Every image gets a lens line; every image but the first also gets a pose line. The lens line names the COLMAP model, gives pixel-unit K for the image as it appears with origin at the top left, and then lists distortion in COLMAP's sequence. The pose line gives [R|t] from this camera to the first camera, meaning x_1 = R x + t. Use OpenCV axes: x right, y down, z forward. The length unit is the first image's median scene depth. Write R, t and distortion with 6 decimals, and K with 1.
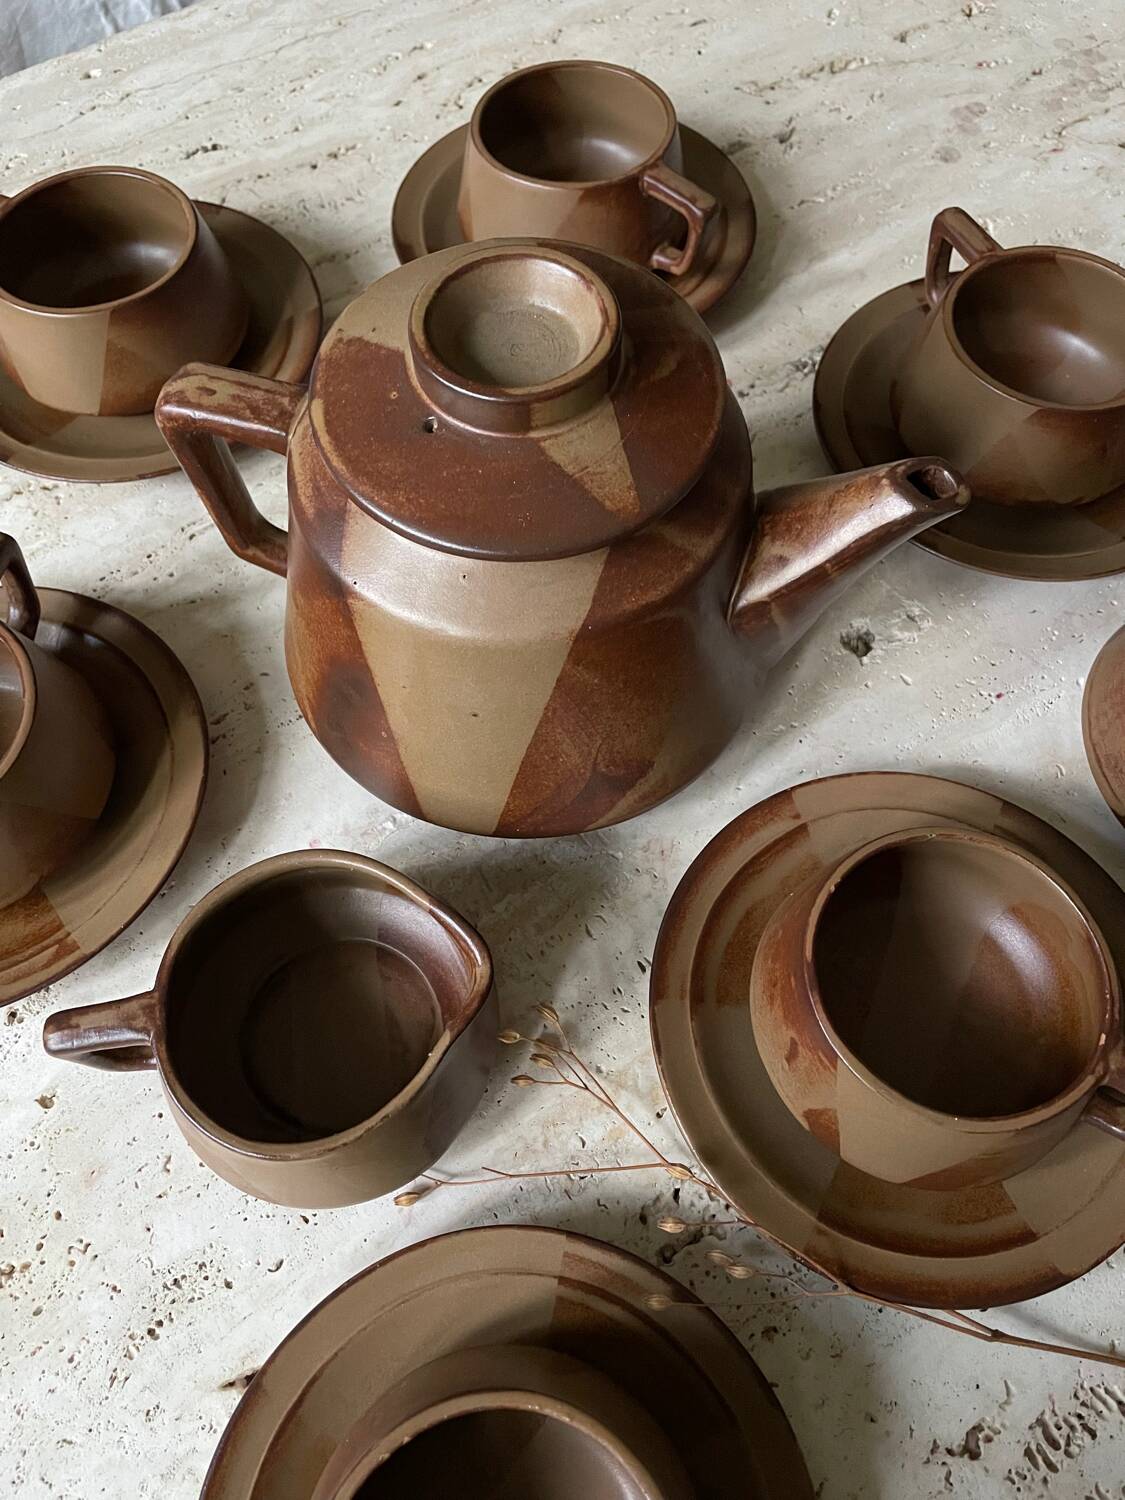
lens RADIAL K [[1156.9, 0, 568.7], [0, 1156.9, 733.7], [0, 0, 1]] dist [0.077607, -0.119493]
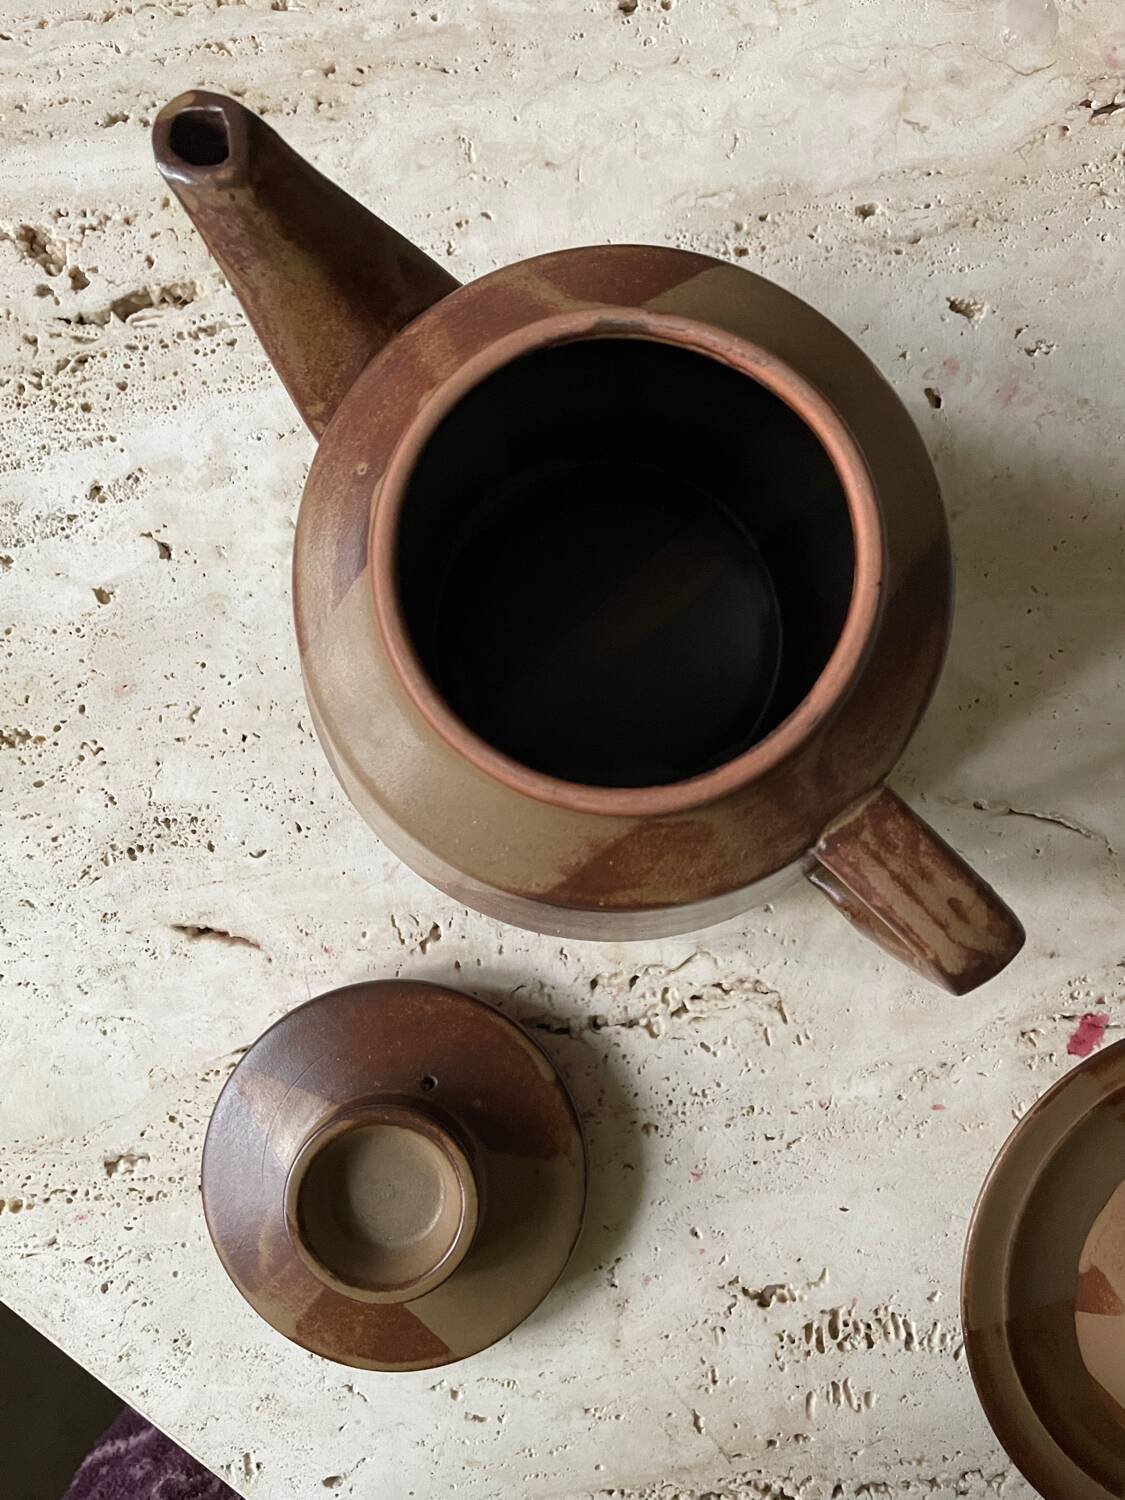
lens RADIAL K [[1156.9, 0, 569.2], [0, 1156.9, 755.4], [0, 0, 1]] dist [0.077607, -0.119493]
pose [[0.883537, 0.468360, -0.000996, -0.048006], [-0.414200, 0.782357, 0.465140, -0.203354], [0.218632, -0.410556, 0.885236, 0.192278]]
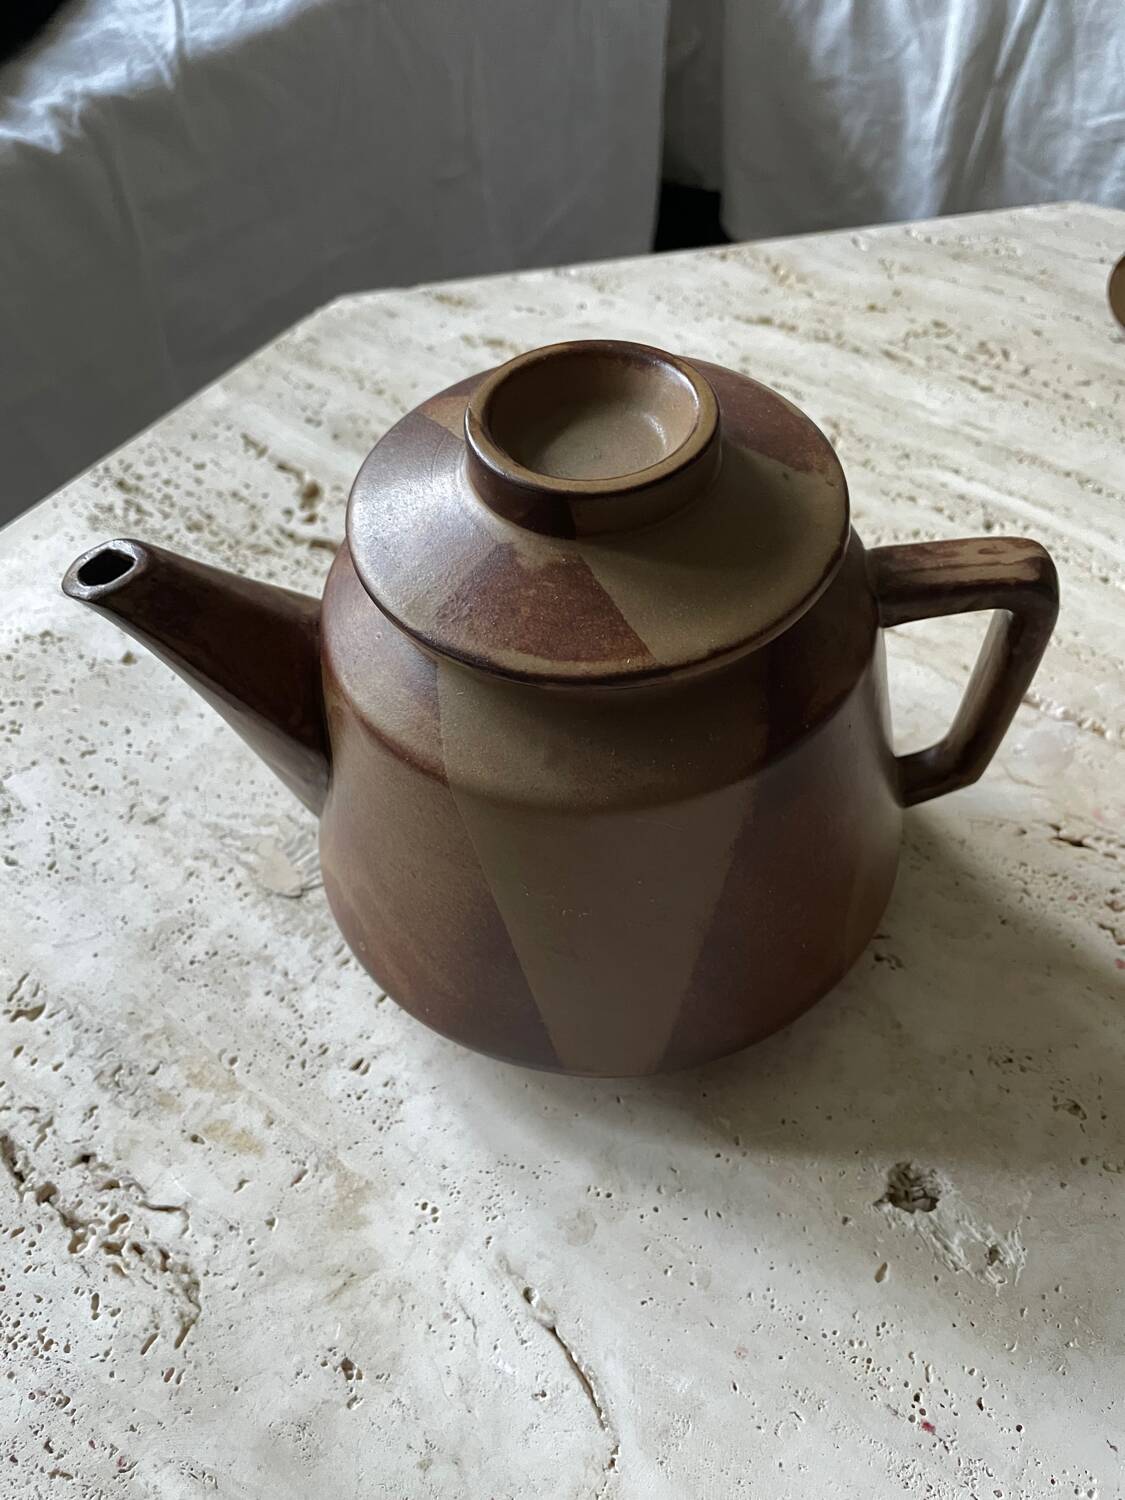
lens RADIAL K [[1180.1, 0, 582.0], [0, 1180.1, 735.7], [0, 0, 1]] dist [0.053945, -0.092650]
pose [[0.351372, 0.721158, -0.597050, 0.529055], [-0.809500, 0.554405, 0.193247, -0.267254], [0.470369, 0.415411, 0.778580, 0.333678]]
